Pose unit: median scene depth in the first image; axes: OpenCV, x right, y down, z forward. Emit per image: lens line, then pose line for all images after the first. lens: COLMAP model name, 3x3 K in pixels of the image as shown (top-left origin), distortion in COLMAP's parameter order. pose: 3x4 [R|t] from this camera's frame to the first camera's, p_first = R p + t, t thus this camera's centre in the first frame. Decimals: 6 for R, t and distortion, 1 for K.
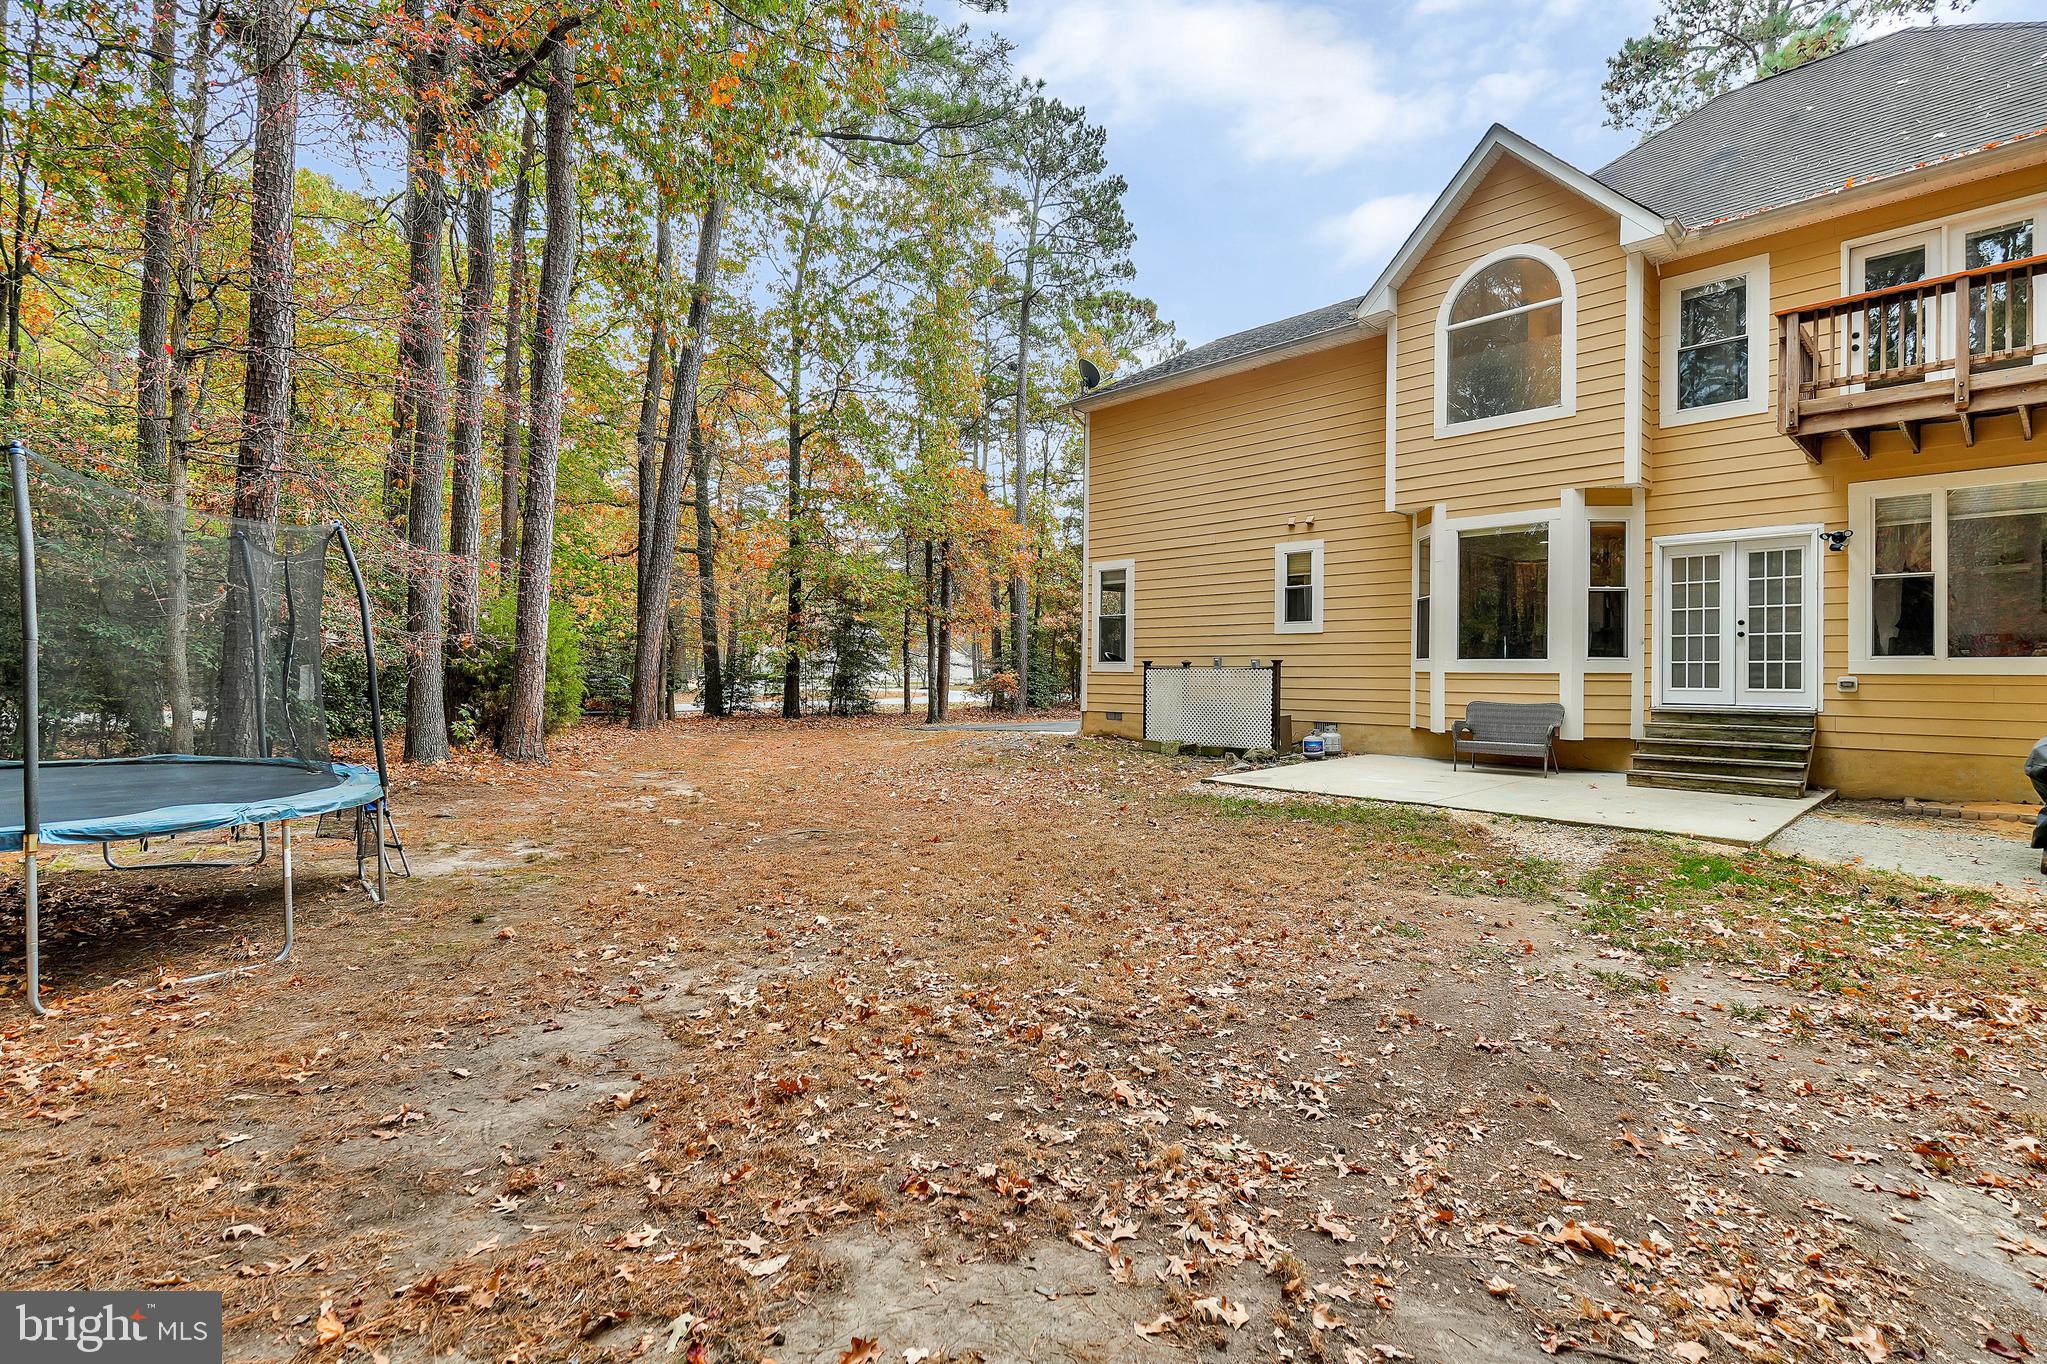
lens RADIAL K [[943.0, 0, 1014.7], [0, 943.0, 677.5], [0, 0, 1]] dist [0.001058, -0.000430]
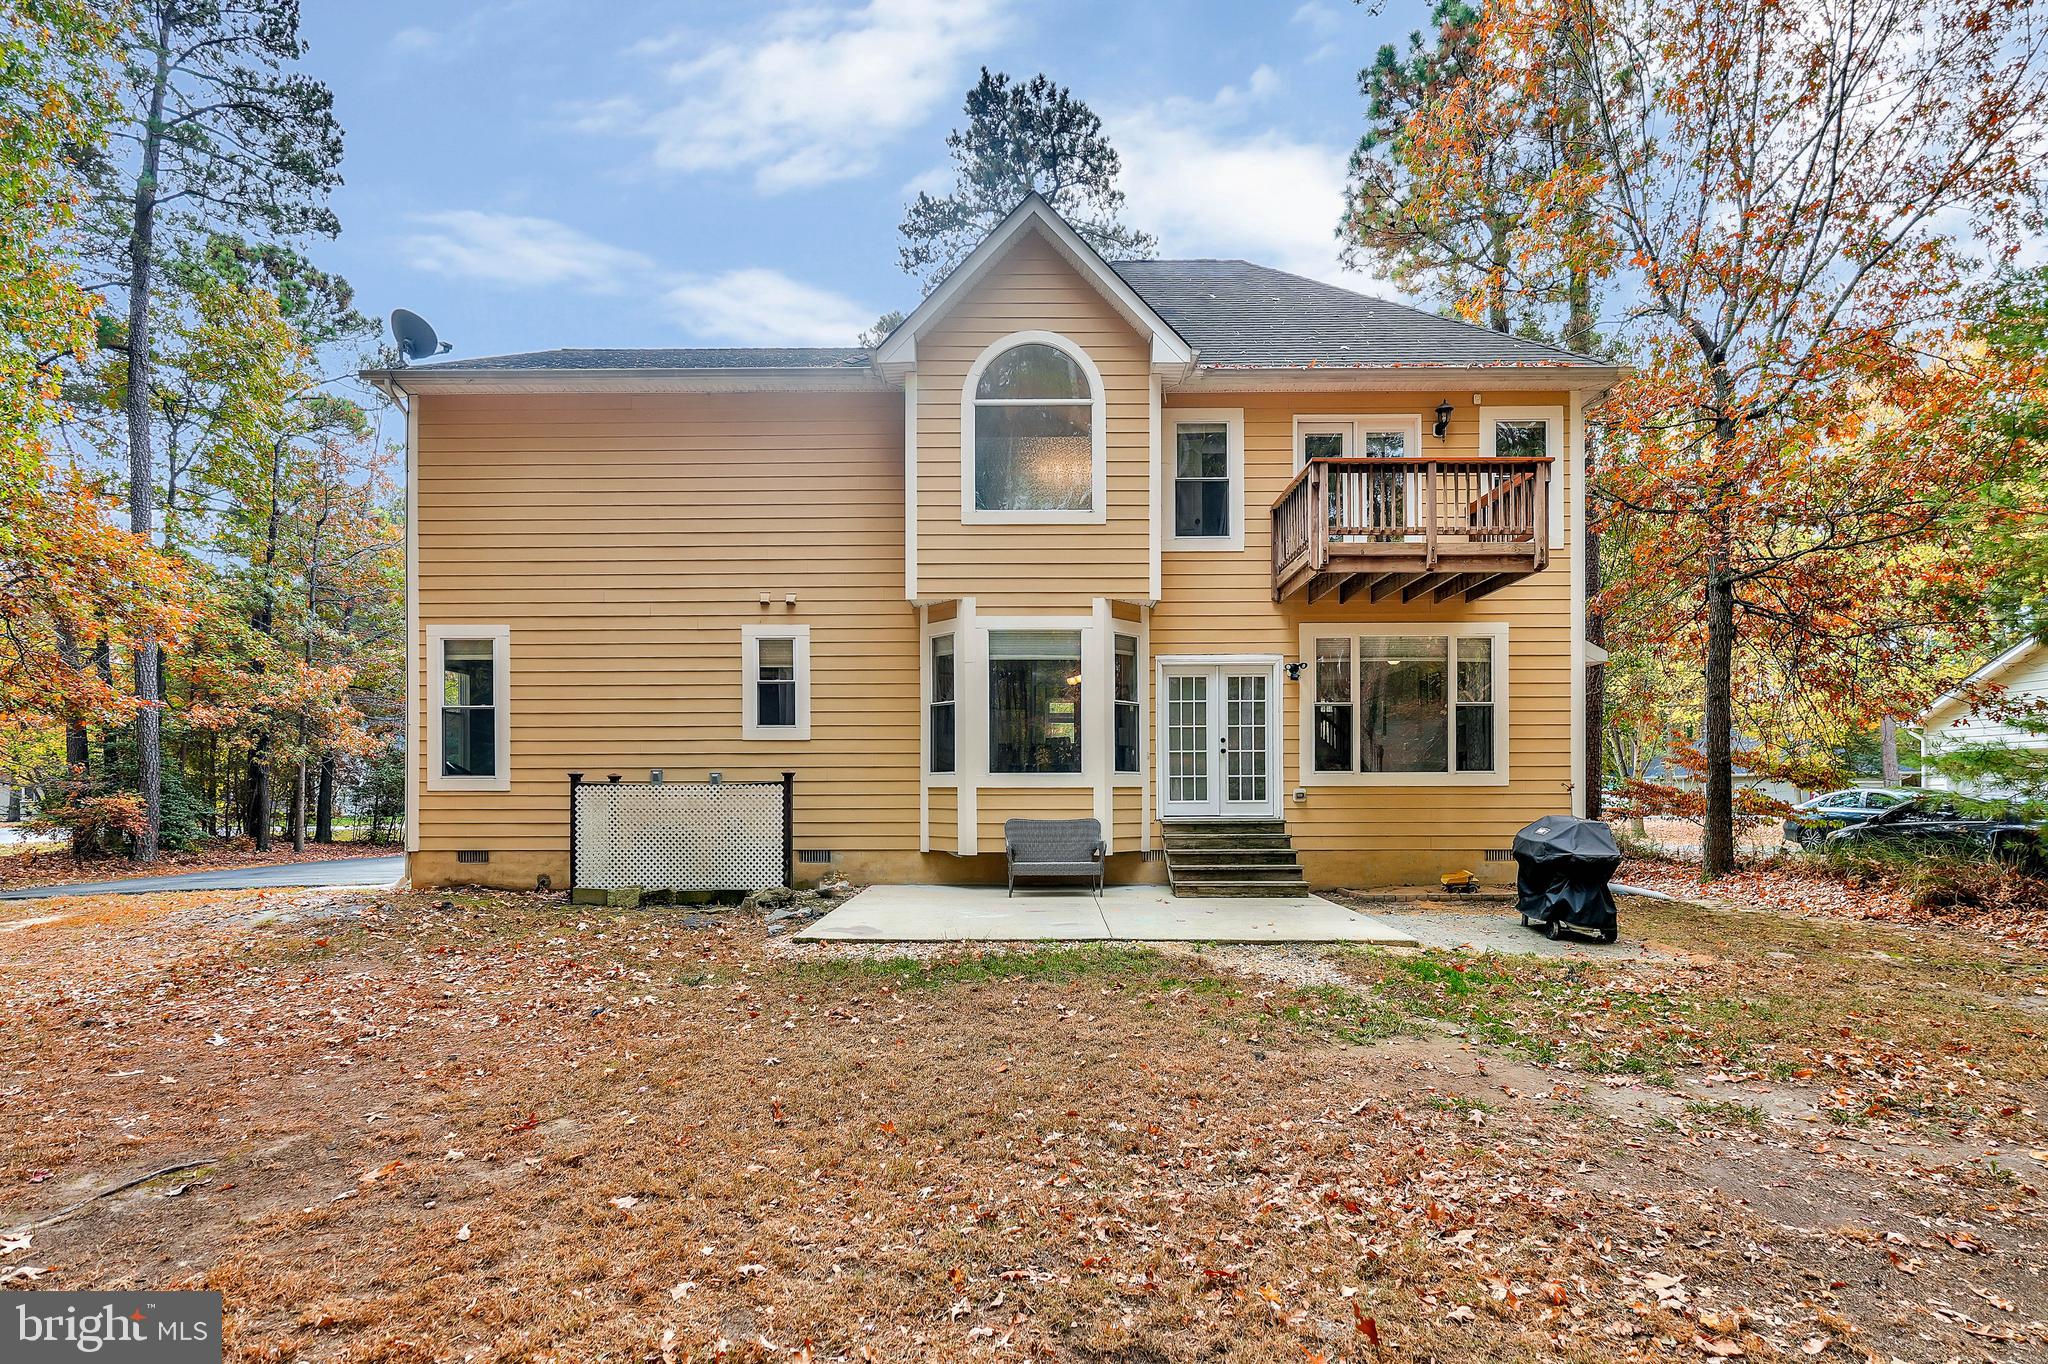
lens RADIAL K [[1000.7, 0, 1023.6], [0, 1000.7, 800.2], [0, 0, 1]] dist [0.000379, -0.000865]
pose [[0.687829, -0.012760, 0.725761, -0.220566], [0.011612, 0.999911, 0.006574, 0.001098], [-0.725780, 0.003906, 0.687916, 0.347371]]
